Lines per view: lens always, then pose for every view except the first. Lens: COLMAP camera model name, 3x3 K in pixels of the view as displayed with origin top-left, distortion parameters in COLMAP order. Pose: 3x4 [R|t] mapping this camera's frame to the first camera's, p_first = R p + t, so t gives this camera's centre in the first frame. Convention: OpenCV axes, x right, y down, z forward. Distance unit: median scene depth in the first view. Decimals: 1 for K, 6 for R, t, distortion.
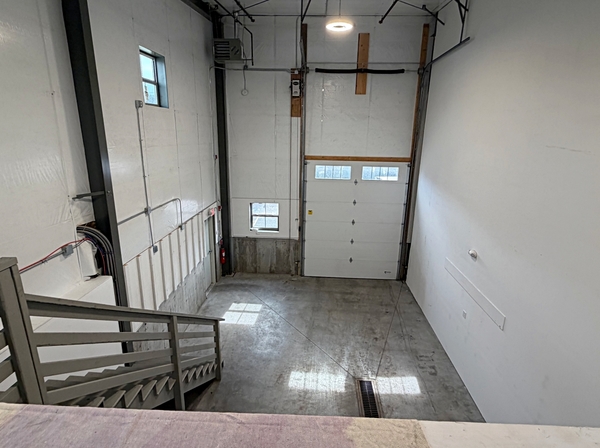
lens RADIAL K [[337.9, 0, 302.0], [0, 337.9, 224.9], [0, 0, 1]] dist [-0.004093, -0.001462]
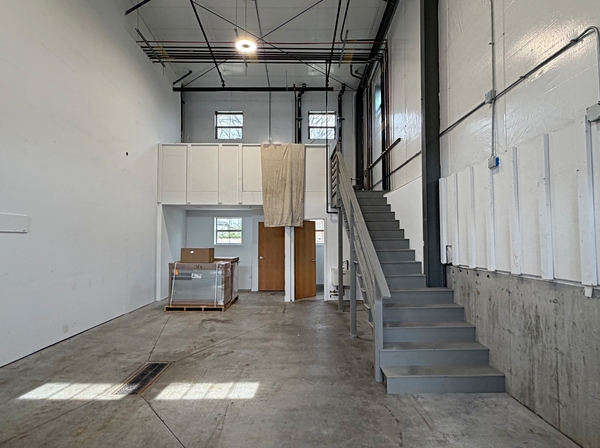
lens RADIAL K [[337.9, 0, 302.0], [0, 337.9, 224.9], [0, 0, 1]] dist [-0.004093, -0.001462]
pose [[-0.997766, -0.020820, -0.063482, -0.042969], [-0.034291, 0.975085, 0.219165, 0.038401], [0.057338, 0.220852, -0.973620, 1.013460]]
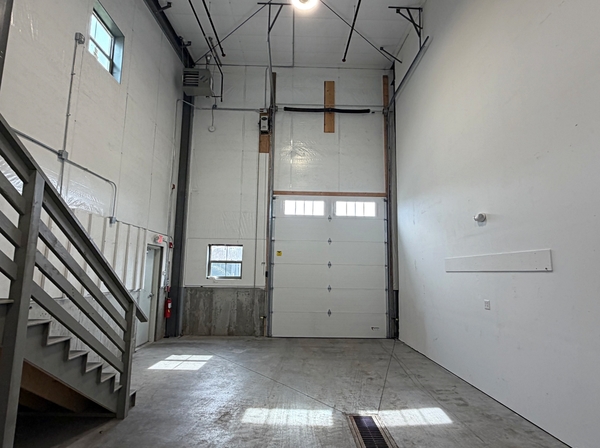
lens RADIAL K [[337.9, 0, 302.0], [0, 337.9, 224.9], [0, 0, 1]] dist [-0.004093, -0.001462]
pose [[0.996969, 0.005821, 0.077578, 0.016345], [0.025473, 0.917799, -0.396227, 0.258476], [-0.073507, 0.397002, 0.914869, 0.196735]]
